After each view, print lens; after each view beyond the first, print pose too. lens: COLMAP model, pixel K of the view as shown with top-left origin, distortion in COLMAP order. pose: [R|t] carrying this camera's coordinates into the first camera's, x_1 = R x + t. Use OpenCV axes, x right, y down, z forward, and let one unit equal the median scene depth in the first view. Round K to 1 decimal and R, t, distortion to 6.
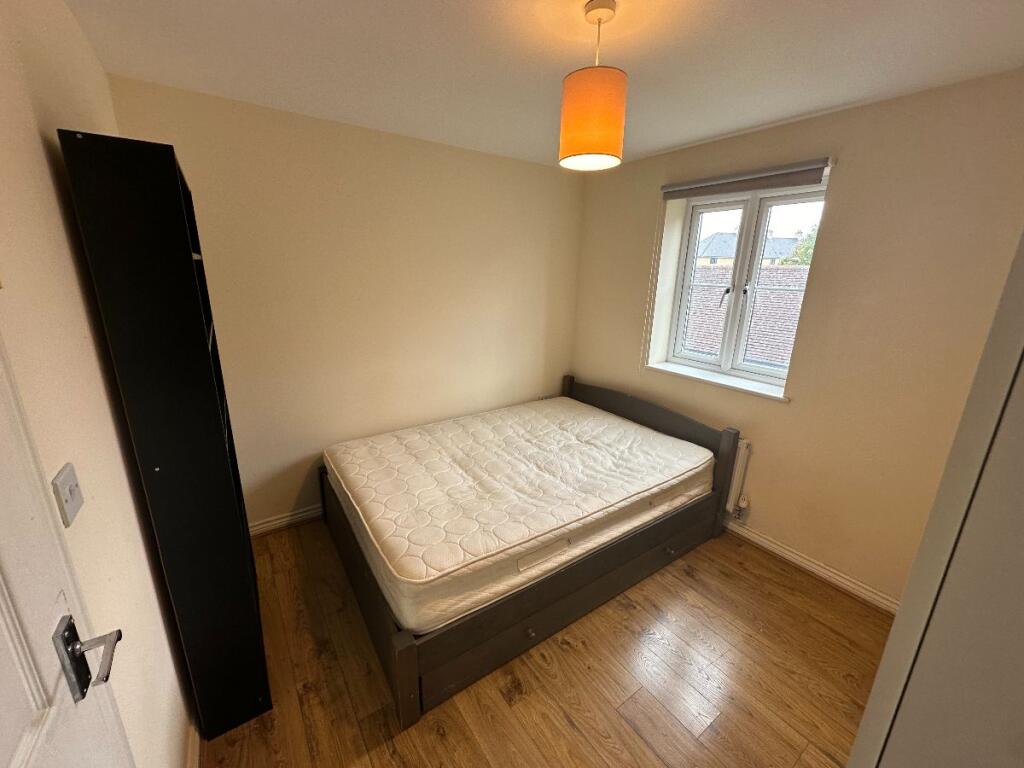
lens RADIAL K [[415.5, 0, 507.5], [0, 415.5, 386.3], [0, 0, 1]] dist [0.012106, 0.000243]
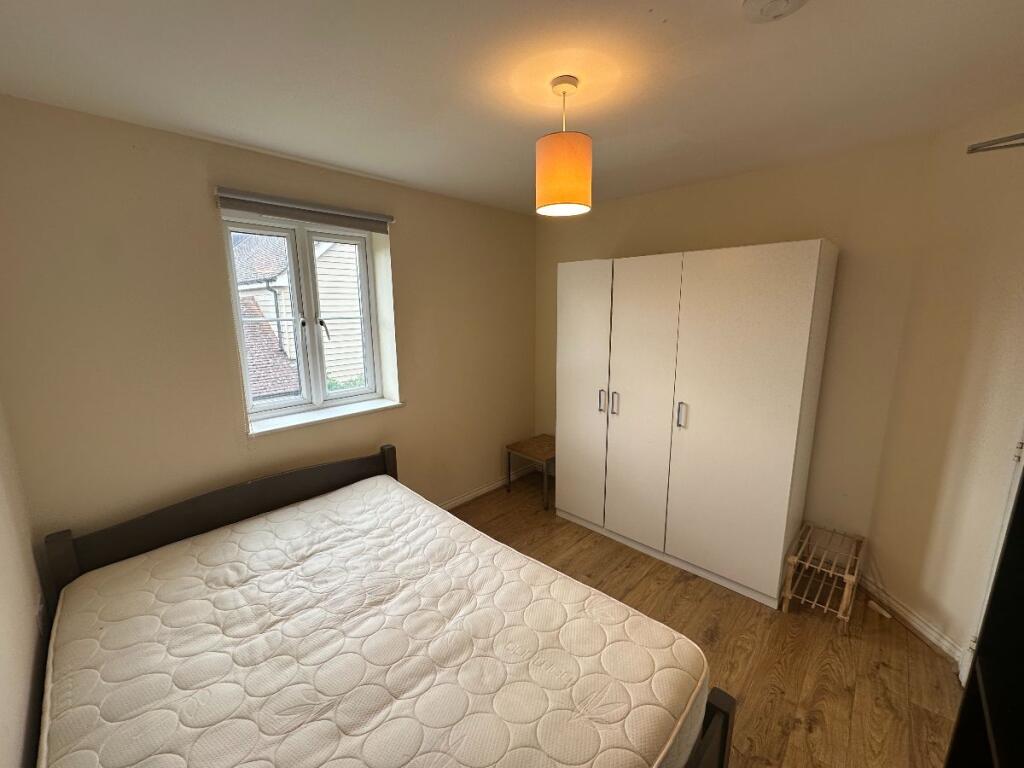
lens RADIAL K [[415.5, 0, 507.5], [0, 415.5, 386.3], [0, 0, 1]] dist [0.012106, 0.000243]
pose [[-0.197951, -0.213691, 0.956635, -0.522356], [0.275586, 0.924449, 0.263527, -0.237630], [-0.940674, 0.315800, -0.124106, 0.792919]]
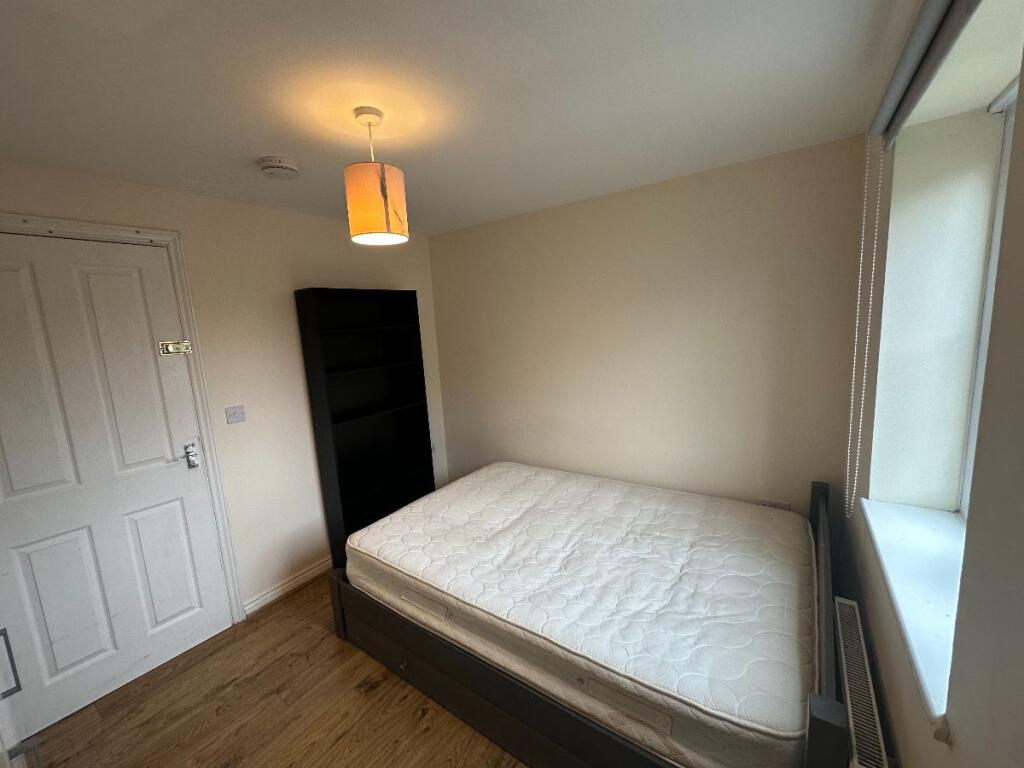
lens RADIAL K [[415.5, 0, 507.5], [0, 415.5, 386.3], [0, 0, 1]] dist [0.012106, 0.000243]
pose [[0.331268, 0.105530, -0.937617, 0.780628], [-0.191201, 0.980617, 0.042817, -0.146397], [0.923961, 0.165089, 0.345025, 0.555153]]
